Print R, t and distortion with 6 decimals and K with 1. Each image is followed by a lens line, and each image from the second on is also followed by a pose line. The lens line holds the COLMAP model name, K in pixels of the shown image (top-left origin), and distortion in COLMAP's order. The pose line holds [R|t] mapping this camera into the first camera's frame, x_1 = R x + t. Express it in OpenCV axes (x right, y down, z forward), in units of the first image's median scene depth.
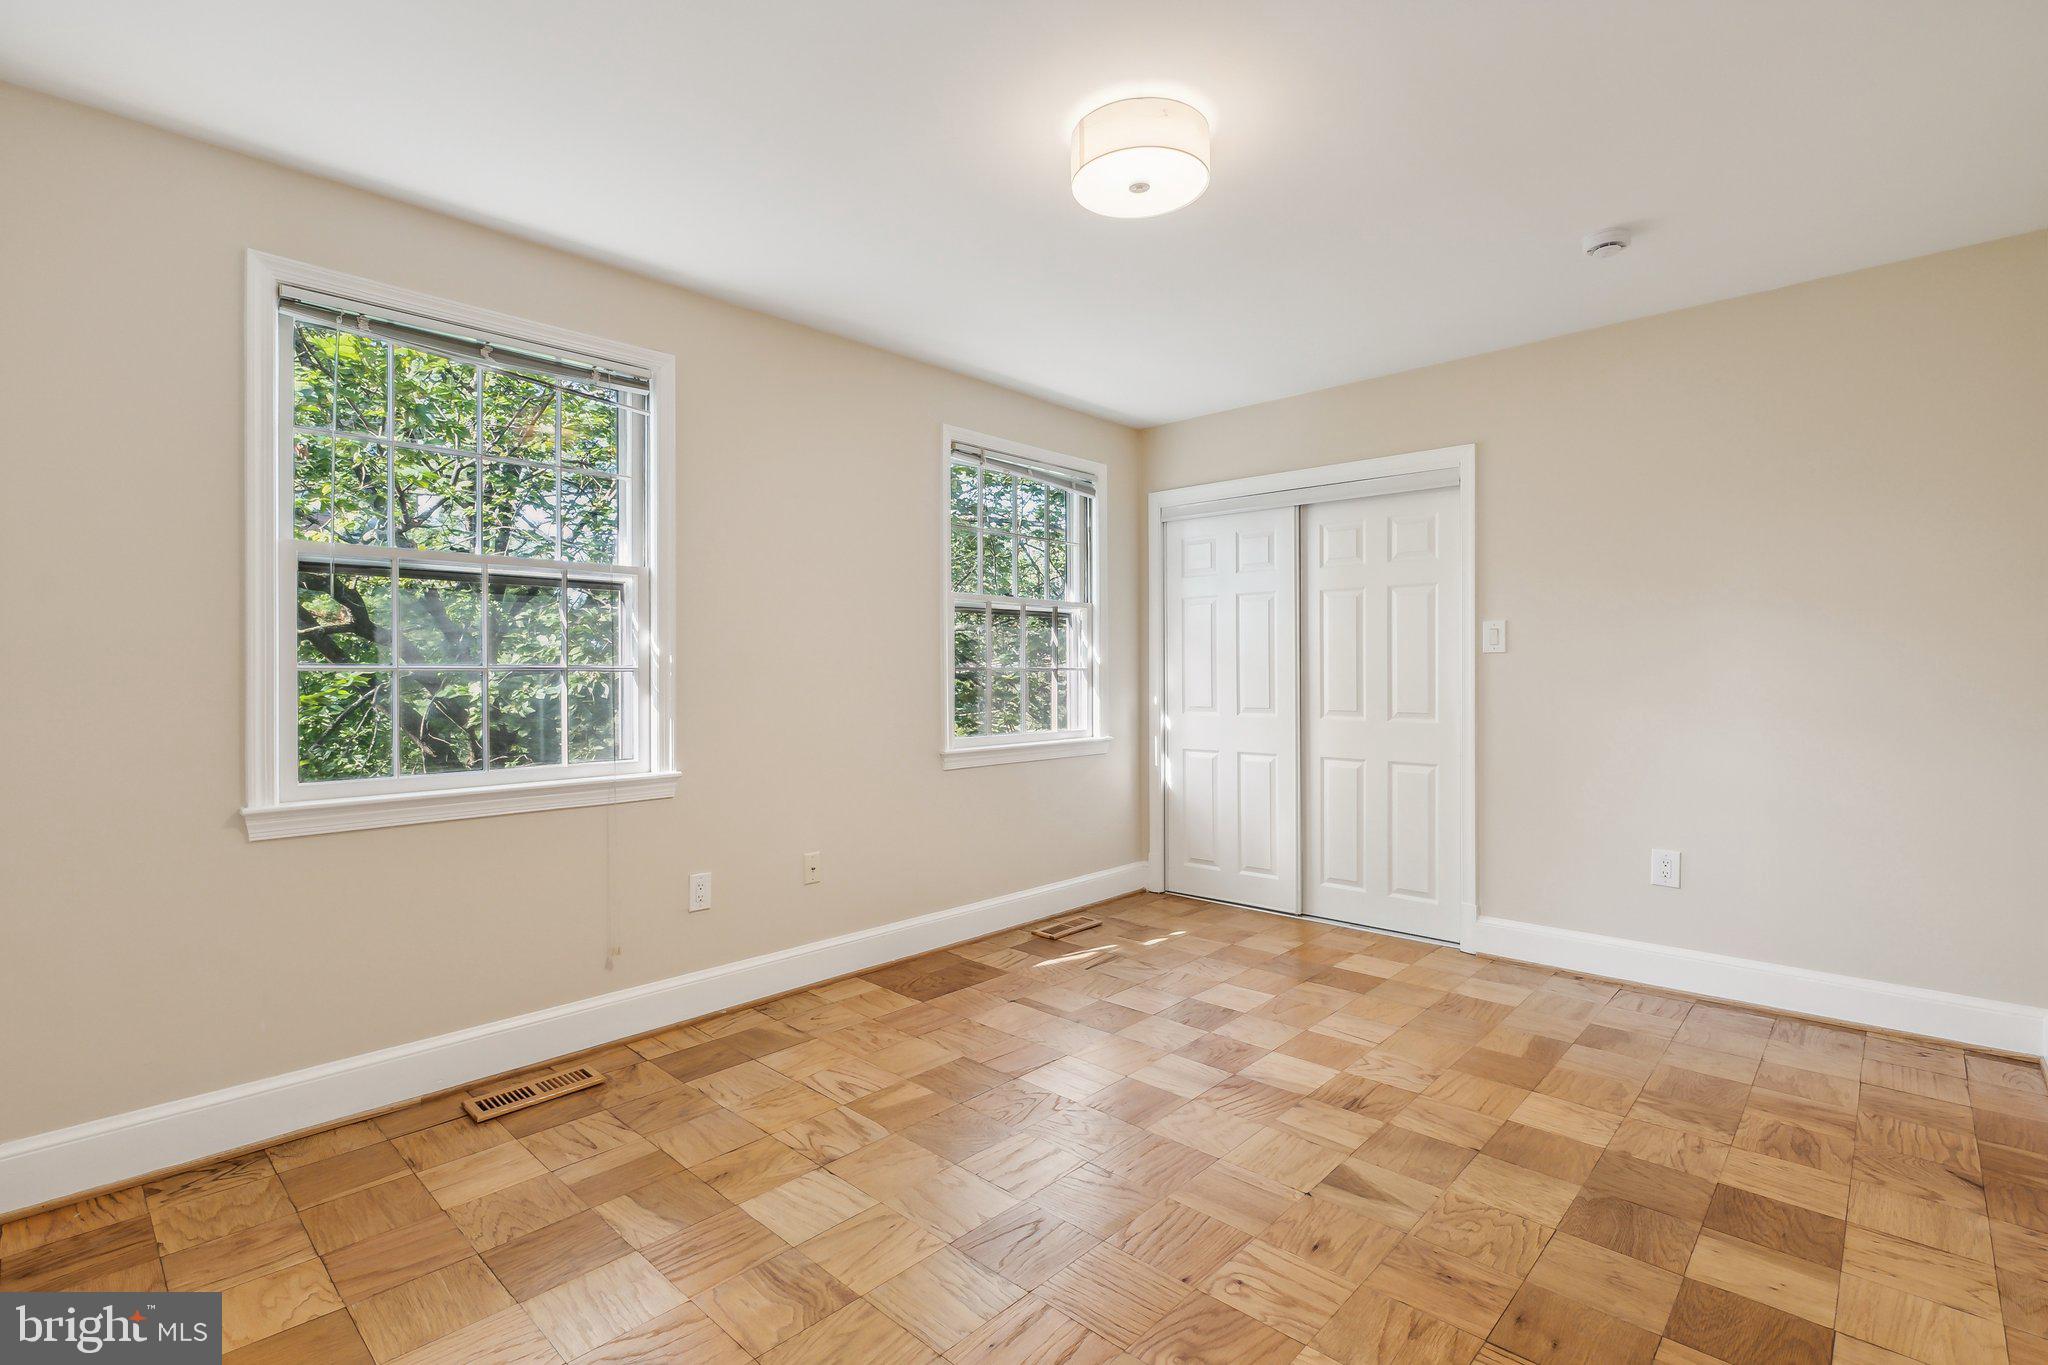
lens RADIAL K [[958.2, 0, 1023.1], [0, 958.2, 680.9], [0, 0, 1]] dist [-0.004235, -0.000881]
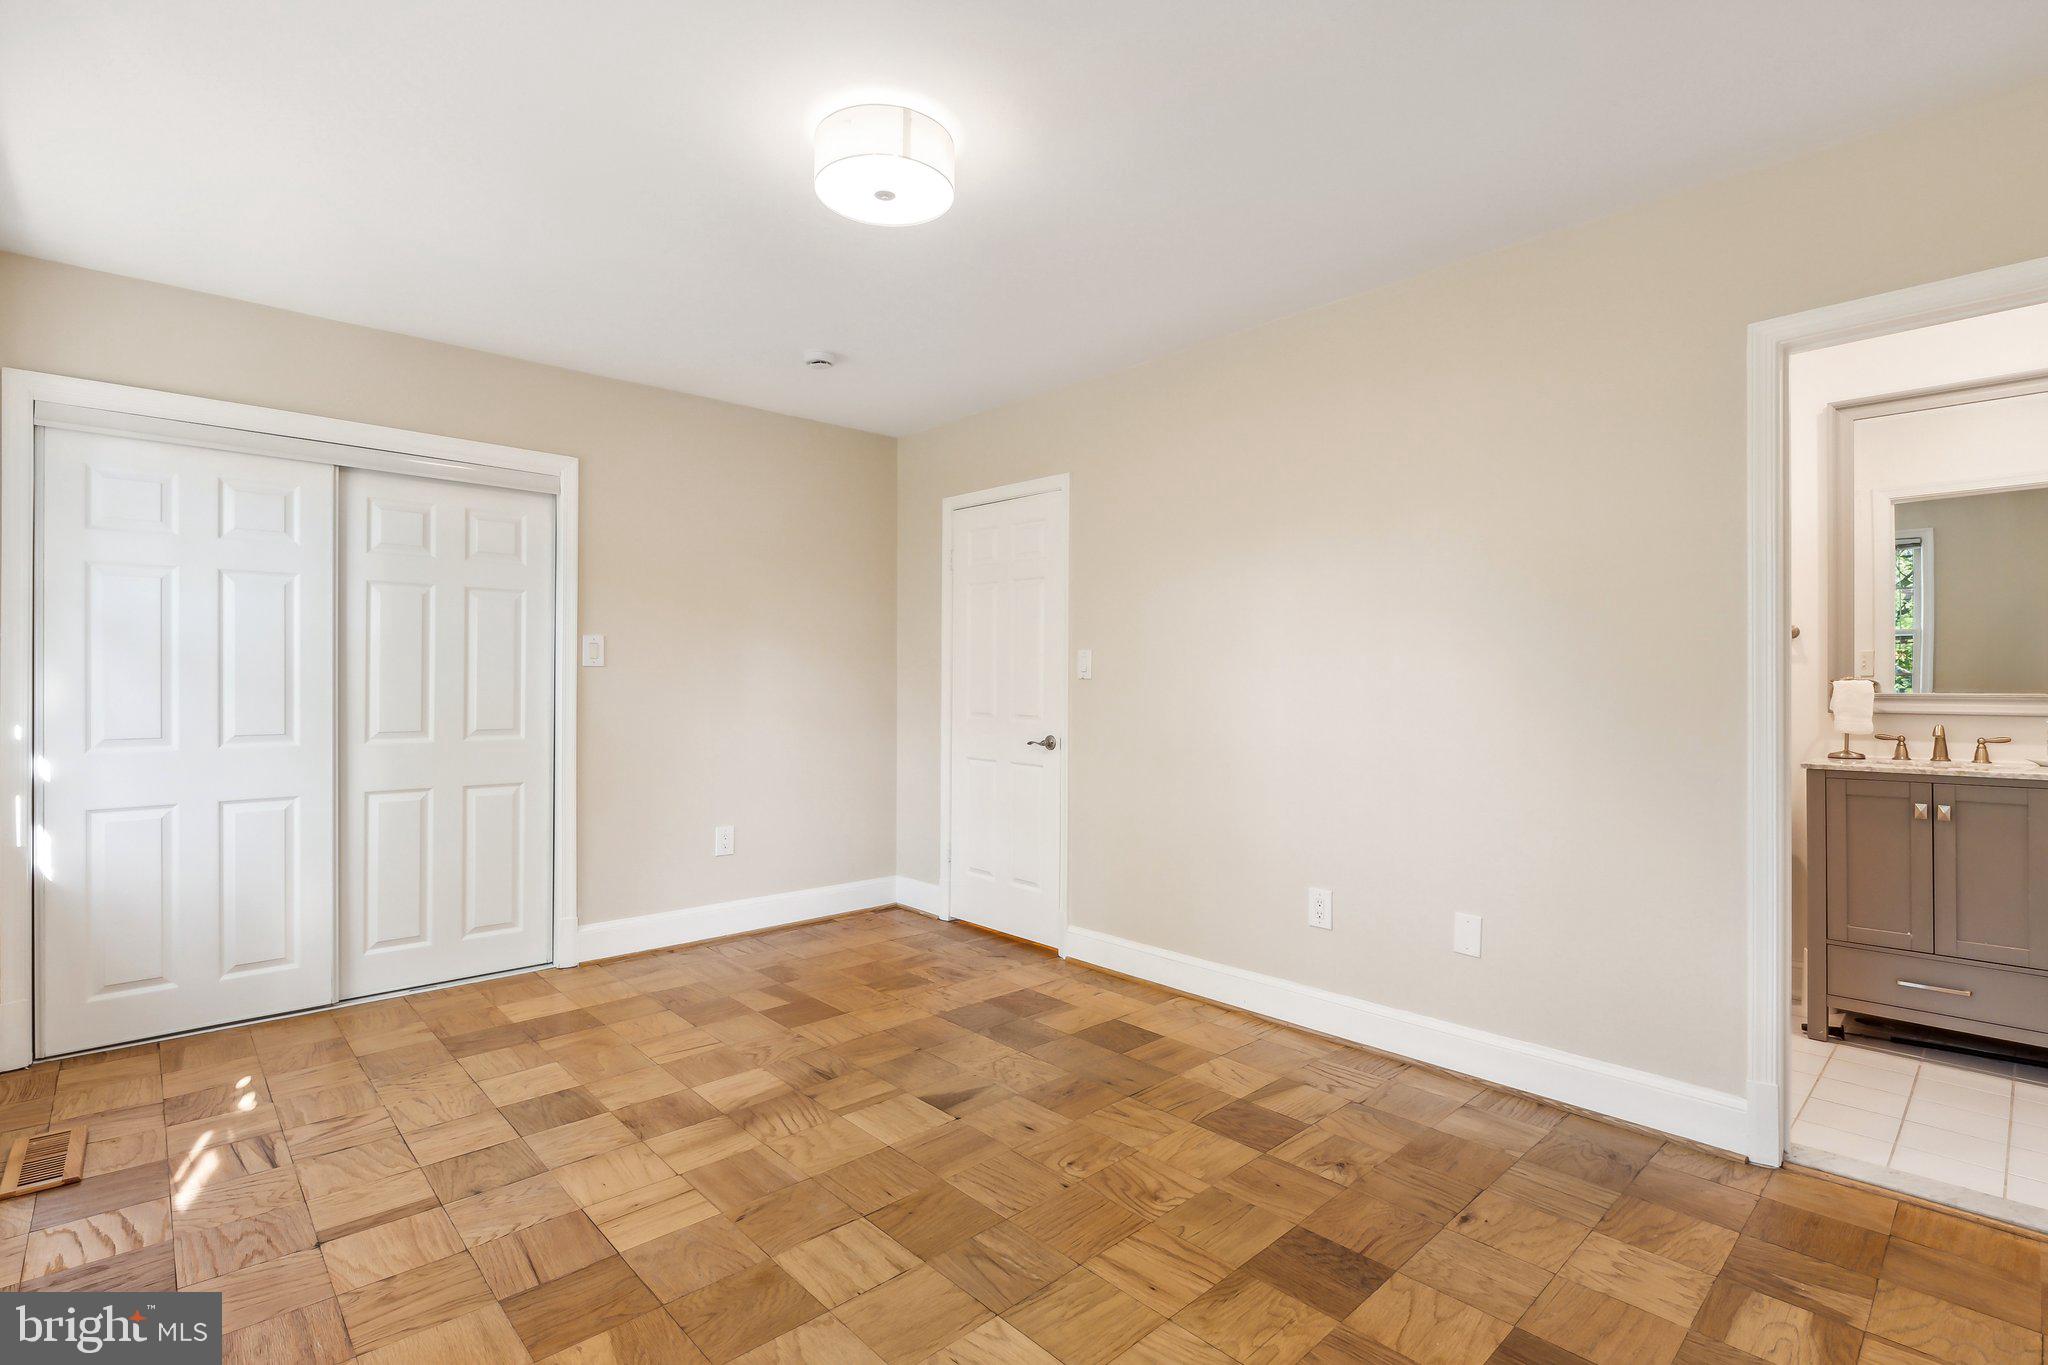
lens RADIAL K [[958.2, 0, 1026.1], [0, 958.2, 688.4], [0, 0, 1]] dist [-0.004235, -0.000881]
pose [[0.059974, -0.001128, 0.998199, -0.578179], [0.007332, 0.999973, 0.000689, -0.002734], [-0.998173, 0.007277, 0.059980, 0.539928]]
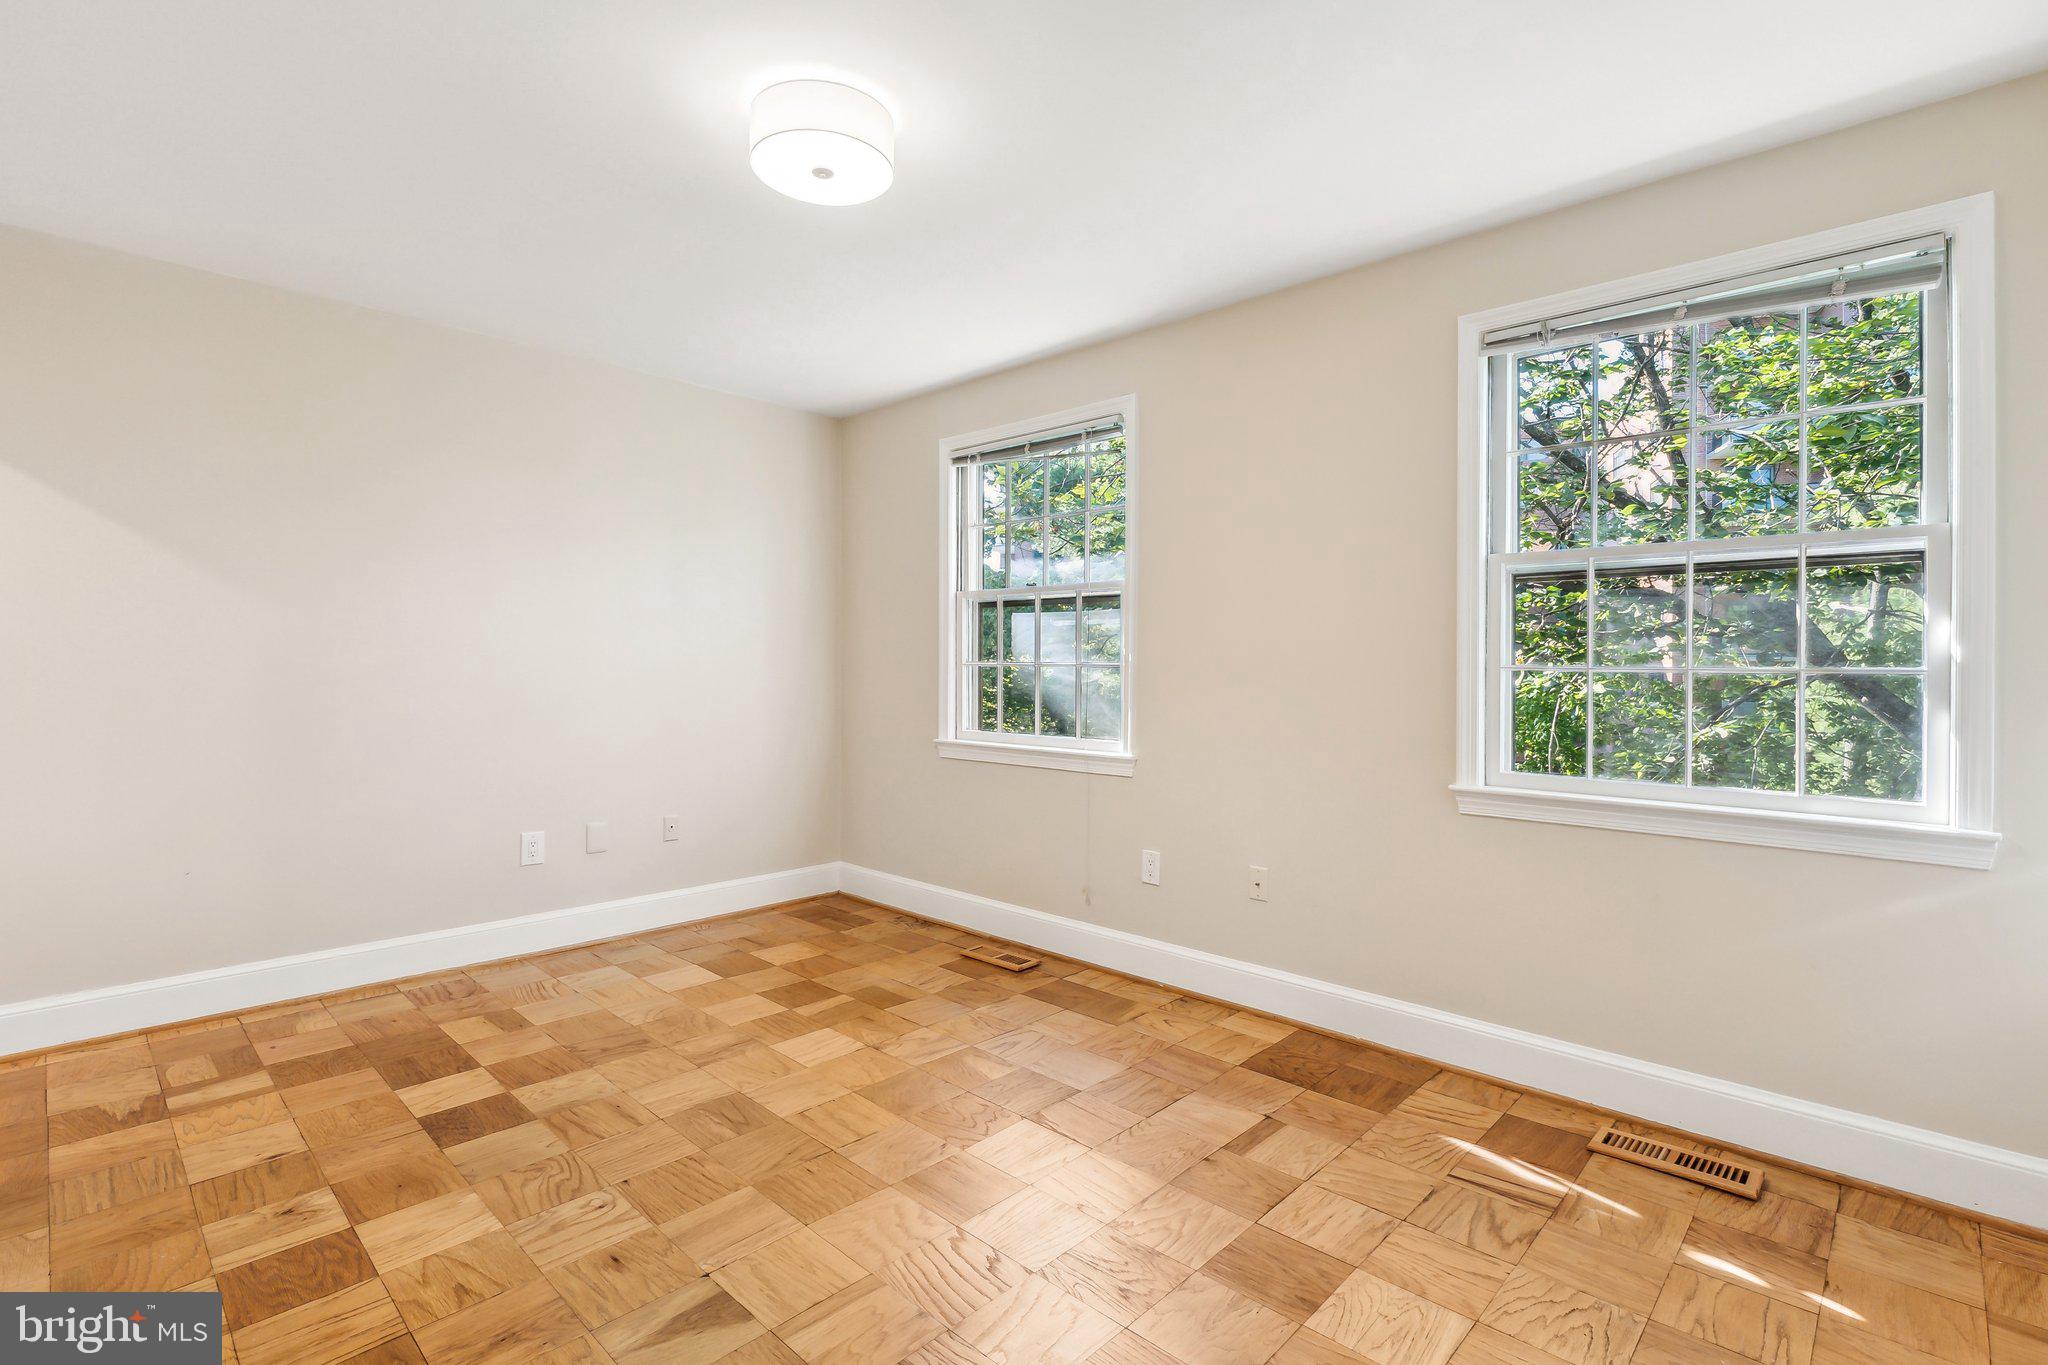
lens RADIAL K [[958.2, 0, 1014.5], [0, 958.2, 663.2], [0, 0, 1]] dist [-0.004235, -0.000881]
pose [[-0.024301, -0.003820, -0.999697, 0.742376], [-0.017623, 0.999839, -0.003392, -0.008455], [0.999549, 0.017535, -0.024365, 0.831458]]
